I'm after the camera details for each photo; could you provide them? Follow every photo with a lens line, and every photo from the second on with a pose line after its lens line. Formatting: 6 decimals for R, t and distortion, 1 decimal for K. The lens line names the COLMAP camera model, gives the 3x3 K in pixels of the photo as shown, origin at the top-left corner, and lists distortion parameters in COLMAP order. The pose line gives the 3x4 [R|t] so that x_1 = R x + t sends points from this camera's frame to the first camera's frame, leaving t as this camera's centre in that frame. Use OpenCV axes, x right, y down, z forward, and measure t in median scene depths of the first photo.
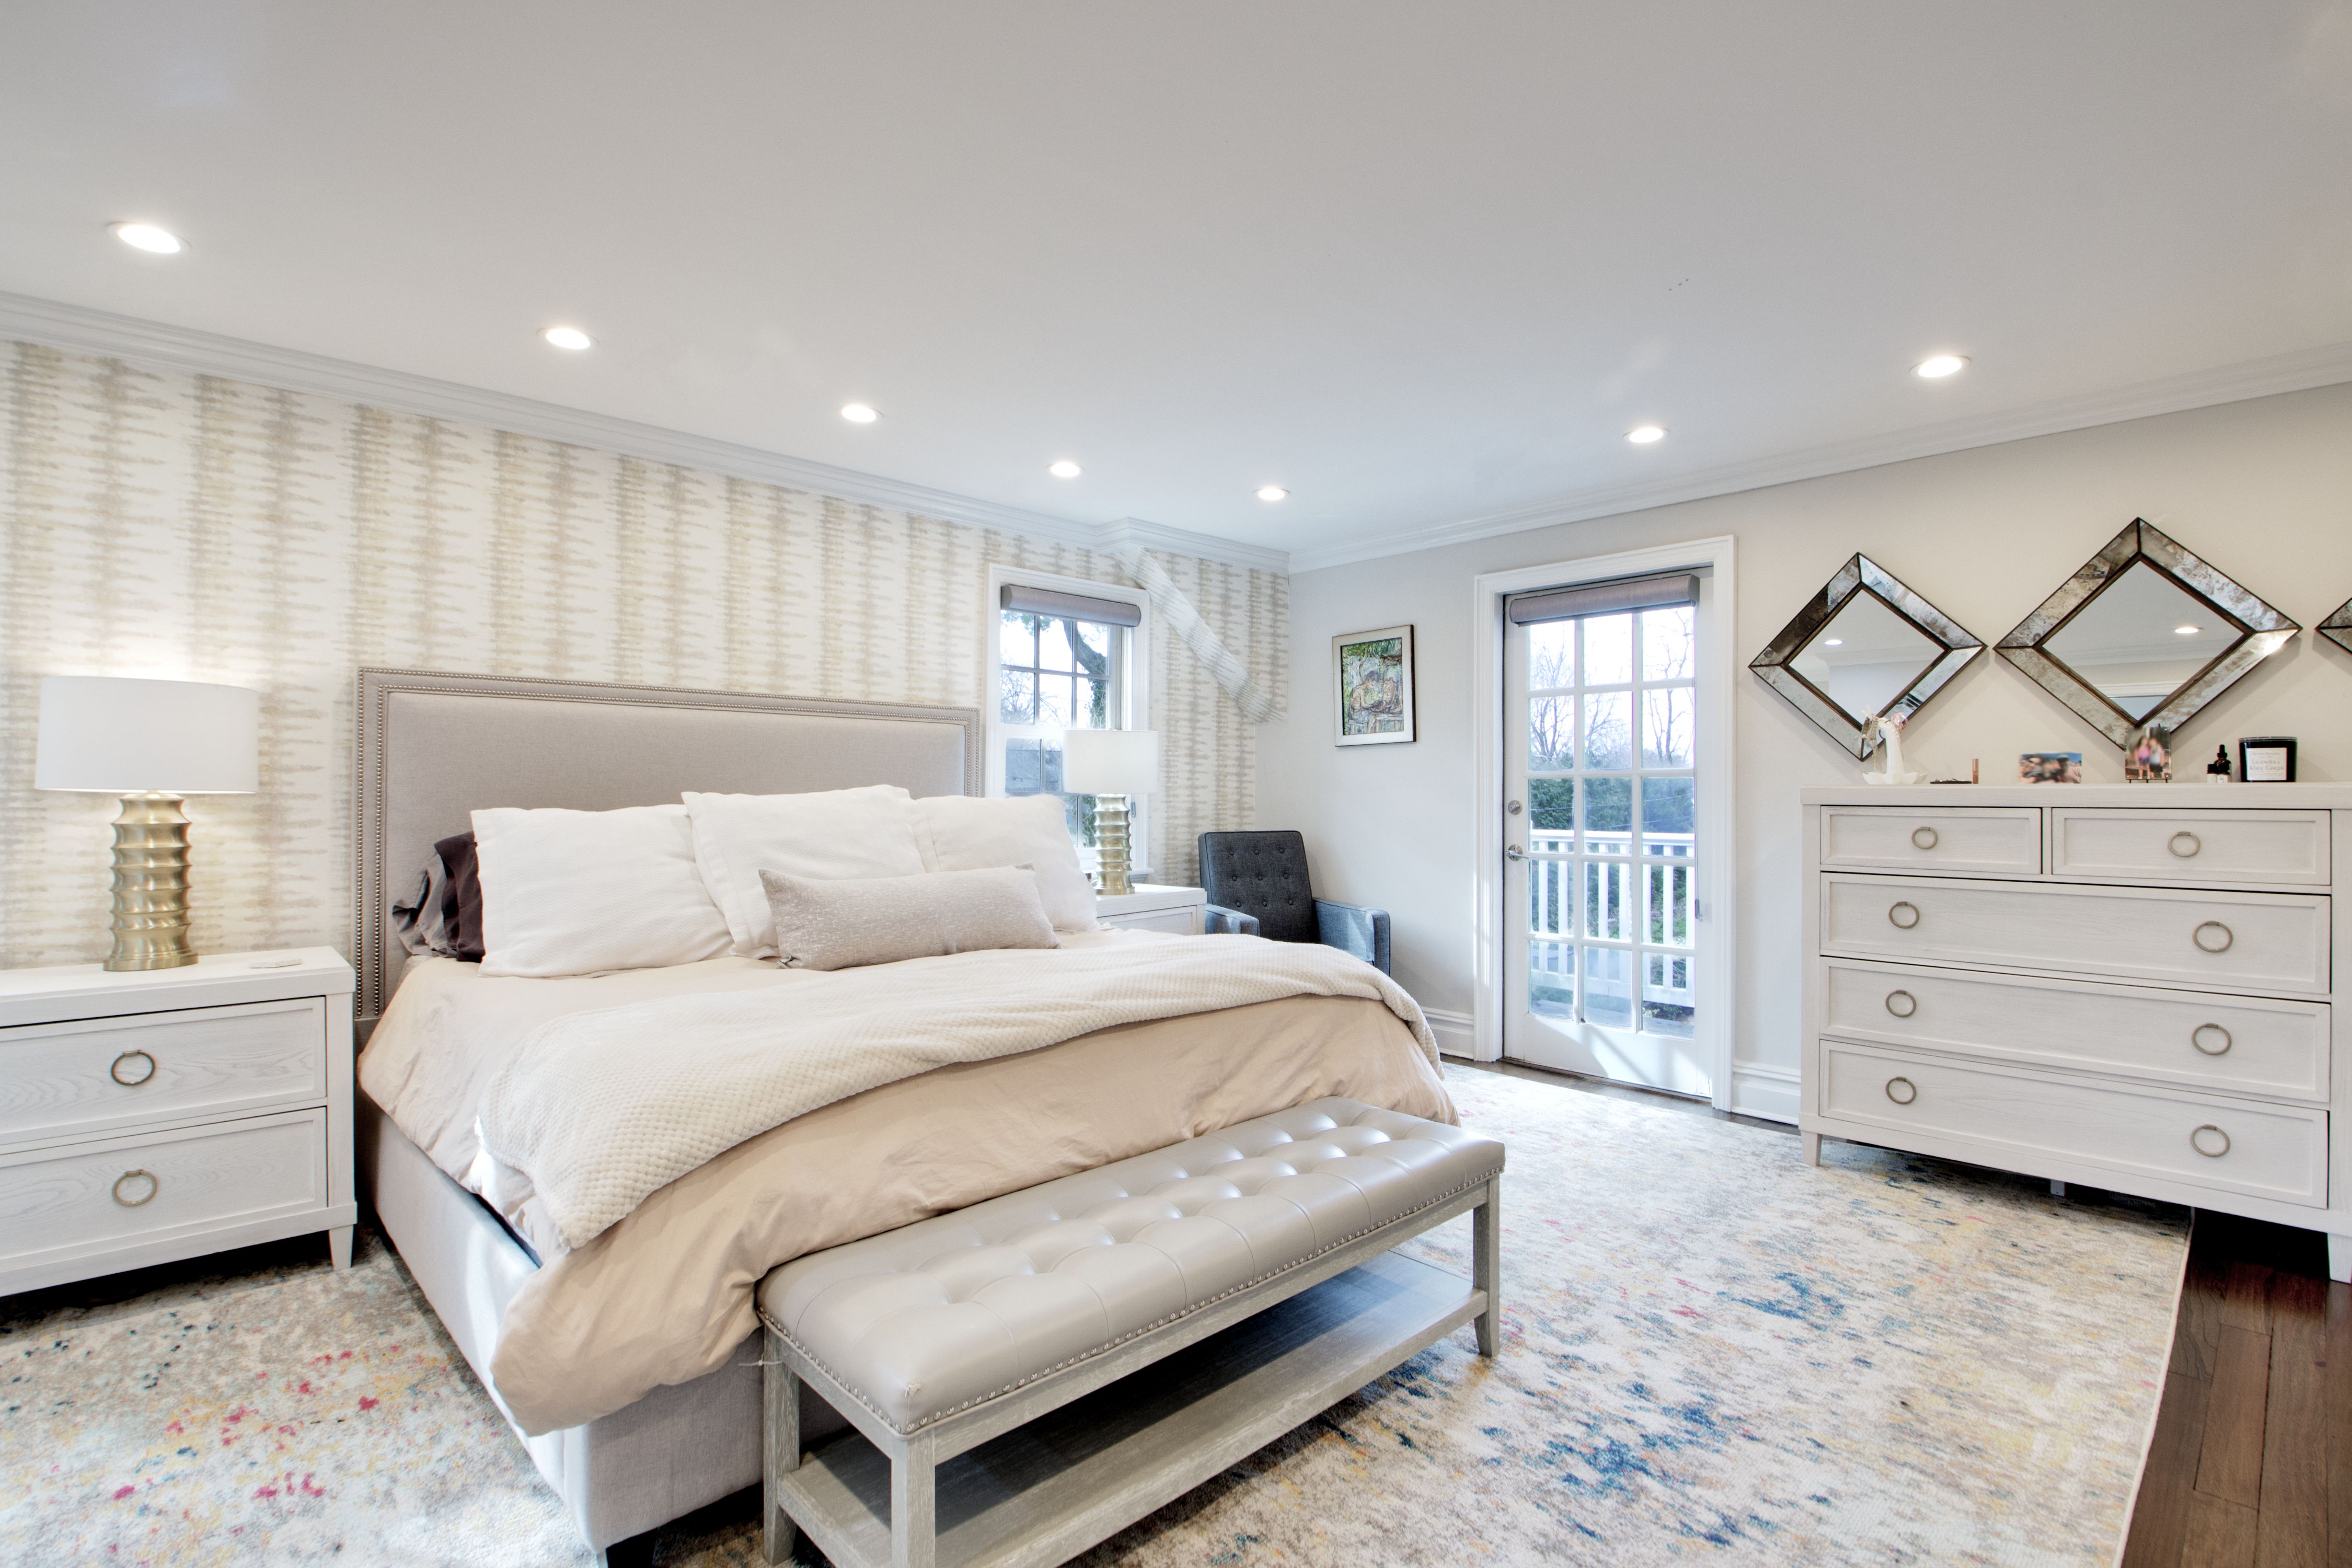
lens RADIAL K [[1098.4, 0, 1168.4], [0, 1098.4, 788.4], [0, 0, 1]] dist [0.033173, -0.000359]
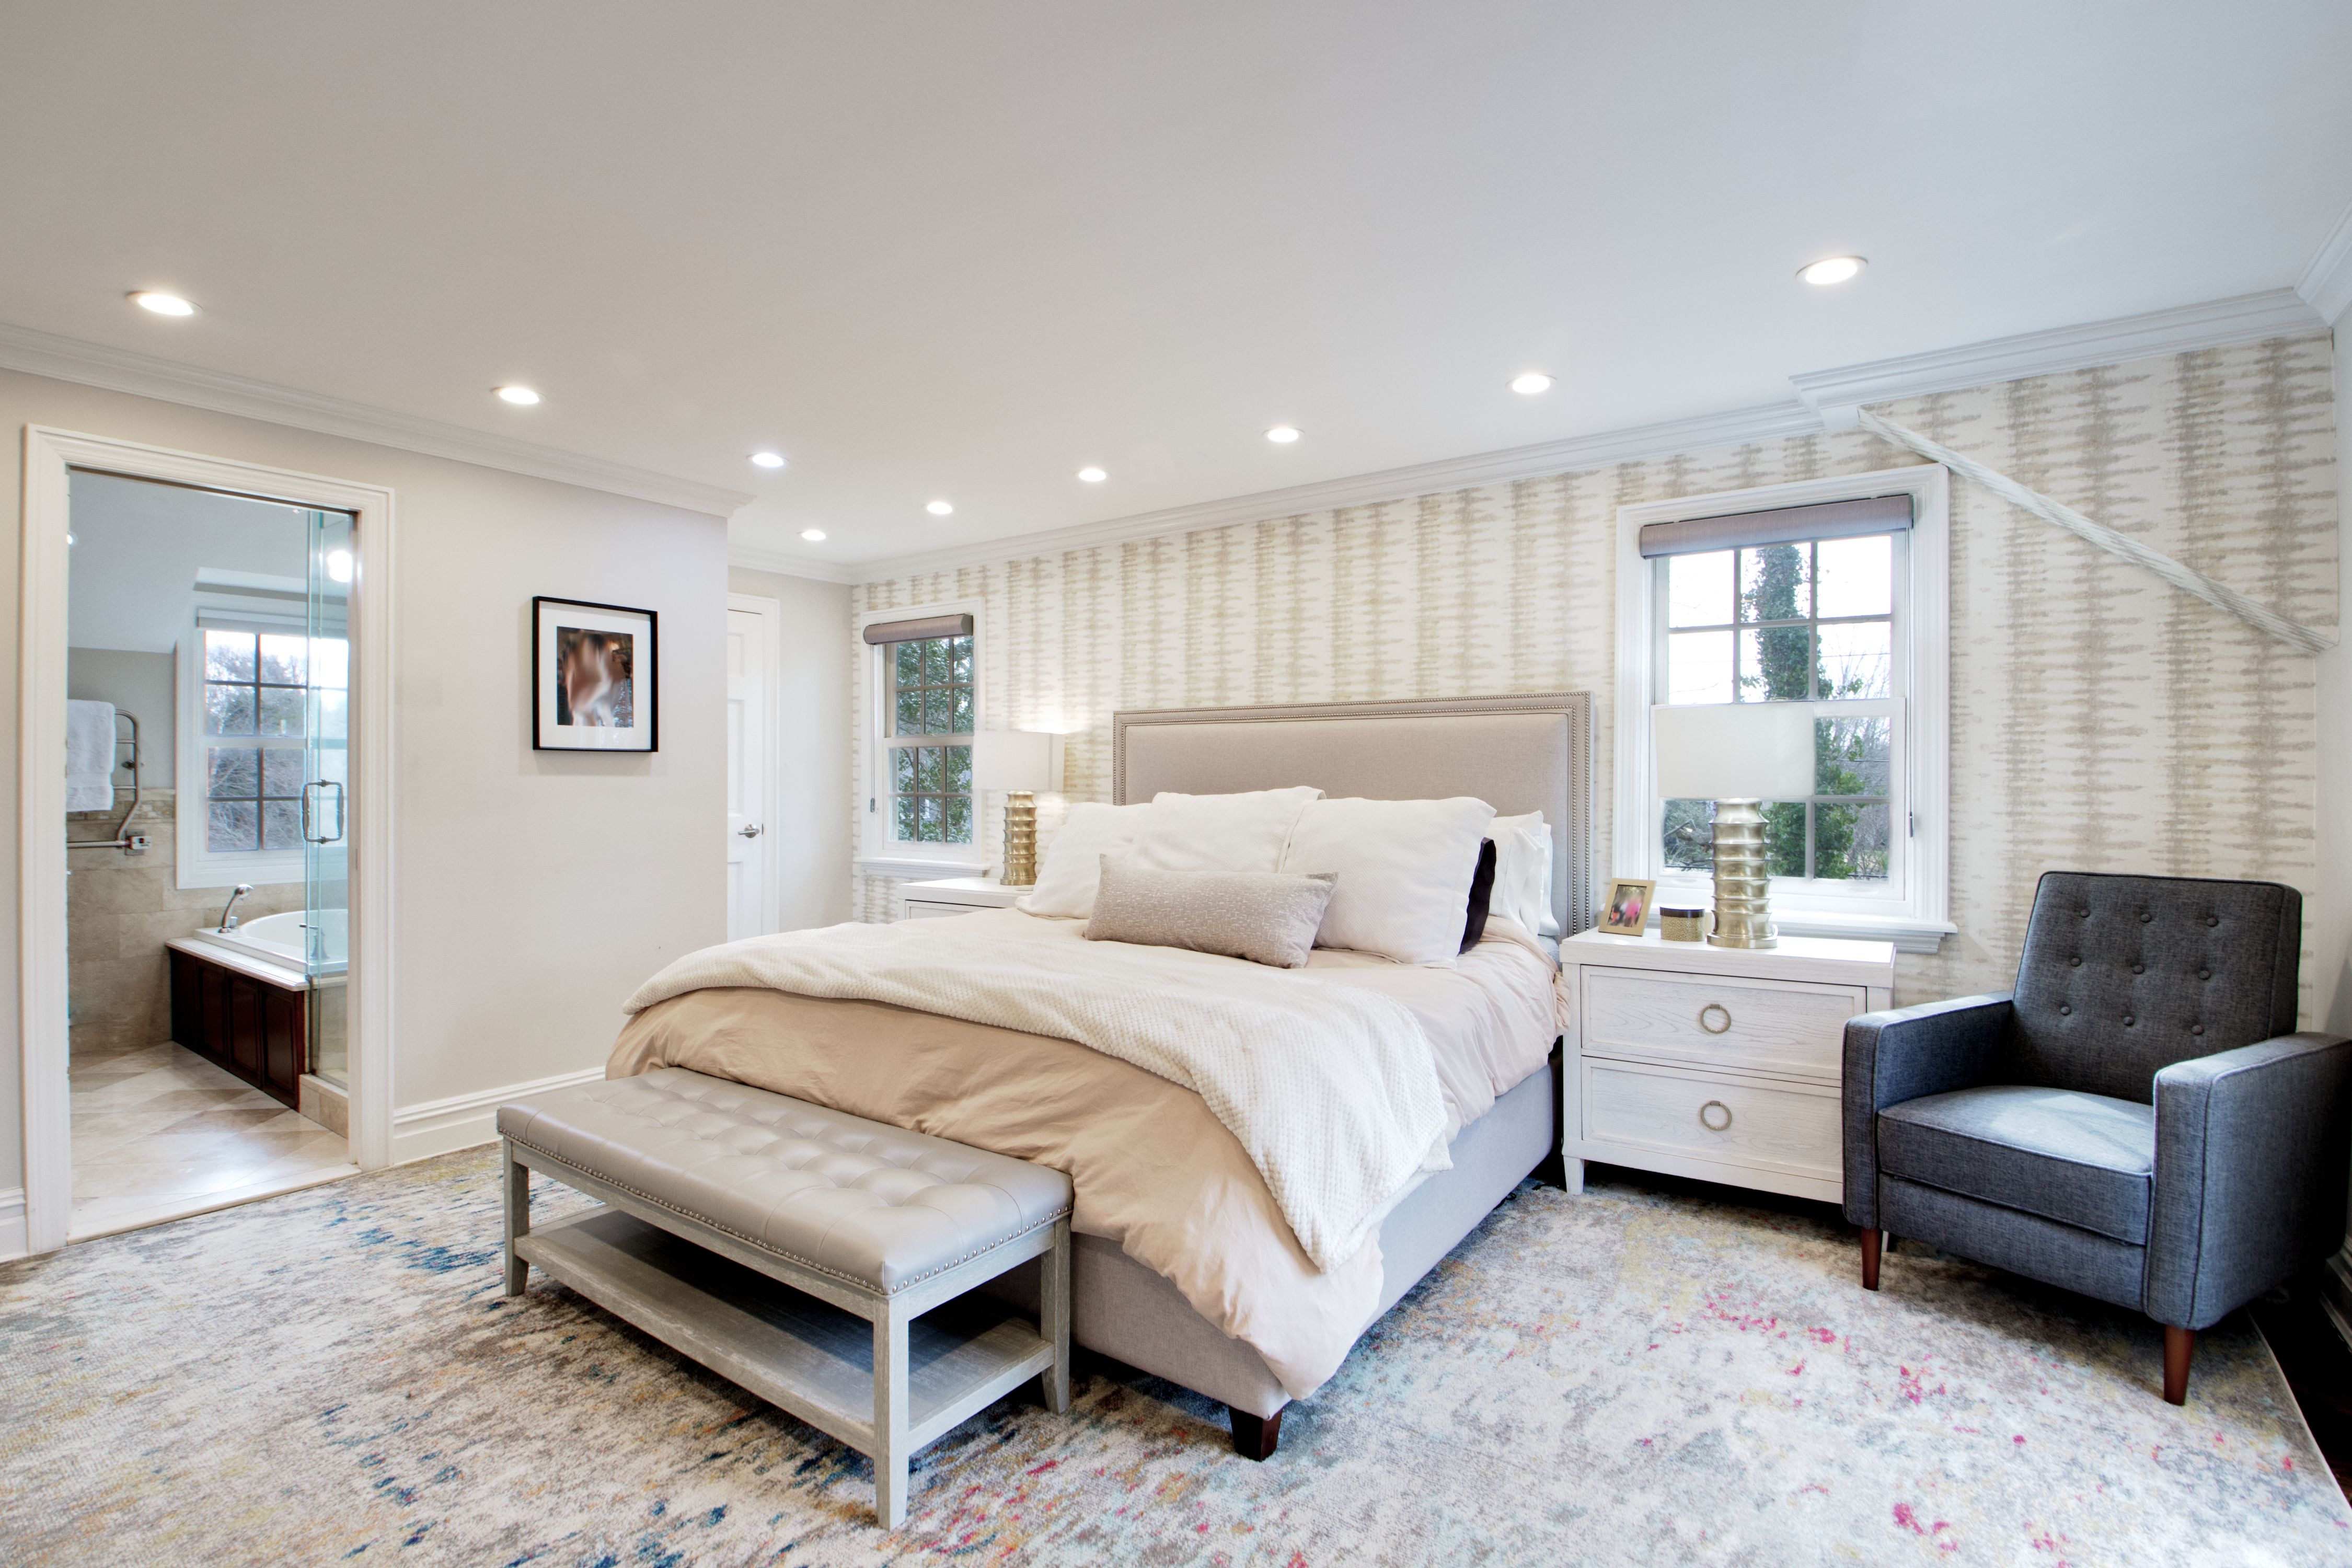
lens RADIAL K [[1081.5, 0, 1176.0], [0, 1081.5, 784.0], [0, 0, 1]] dist [0.029036, -0.041300]
pose [[0.196252, -0.011083, -0.980491, 0.612631], [-0.007924, 0.999886, -0.012888, 0.009334], [0.980522, 0.010298, 0.196142, 0.605542]]
